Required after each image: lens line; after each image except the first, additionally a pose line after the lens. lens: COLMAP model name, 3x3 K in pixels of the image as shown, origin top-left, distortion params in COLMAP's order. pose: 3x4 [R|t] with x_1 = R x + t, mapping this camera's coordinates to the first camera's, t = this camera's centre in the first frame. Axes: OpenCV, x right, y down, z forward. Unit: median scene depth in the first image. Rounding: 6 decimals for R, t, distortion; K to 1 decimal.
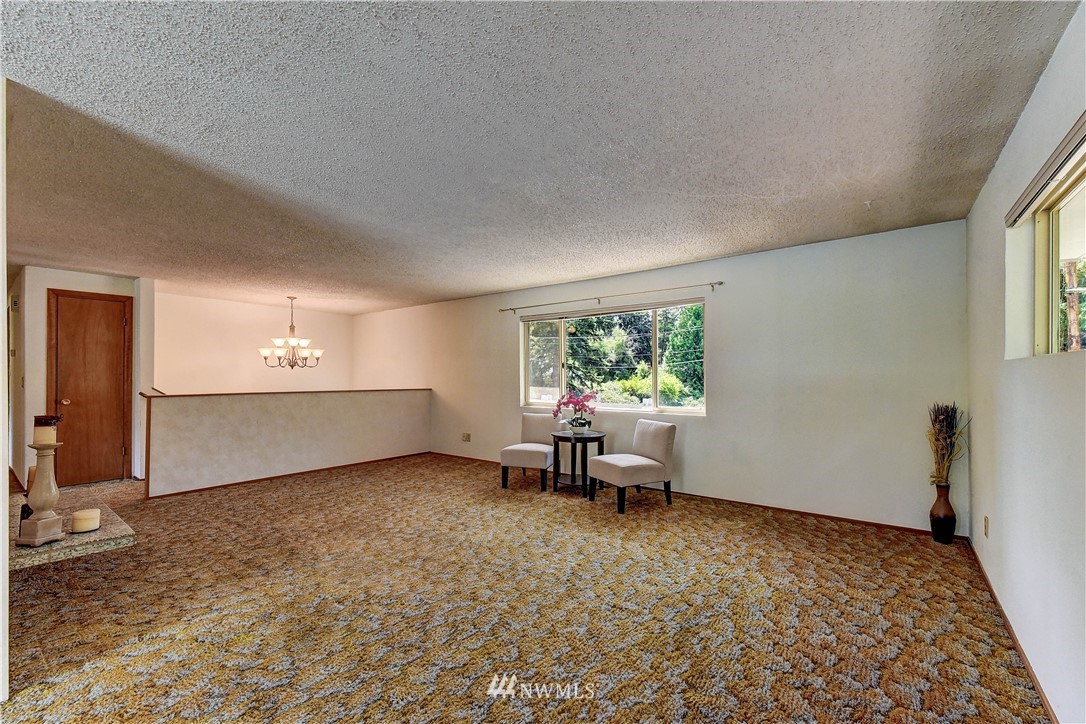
lens RADIAL K [[446.1, 0, 547.9], [0, 446.1, 366.4], [0, 0, 1]] dist [0.016867, -0.000068]
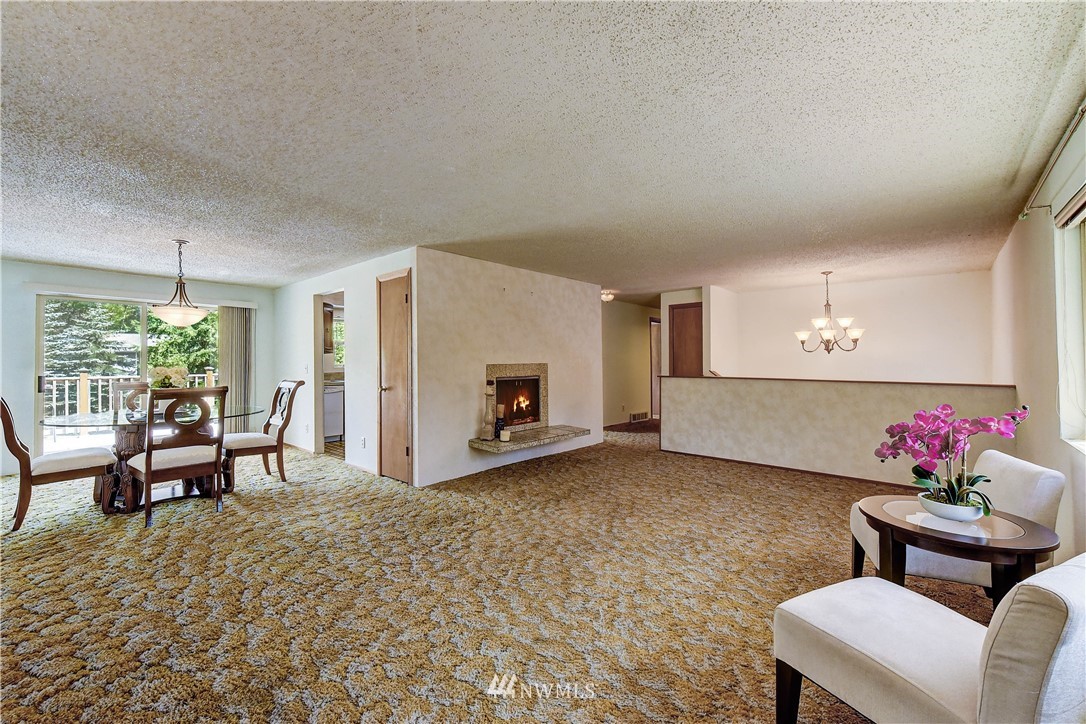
lens RADIAL K [[446.1, 0, 547.9], [0, 446.1, 366.4], [0, 0, 1]] dist [0.016867, -0.000068]
pose [[-0.068171, 0.013251, -0.997586, 0.435909], [0.024171, 0.999640, 0.011627, 0.009633], [0.997381, -0.023320, -0.068467, 0.651523]]
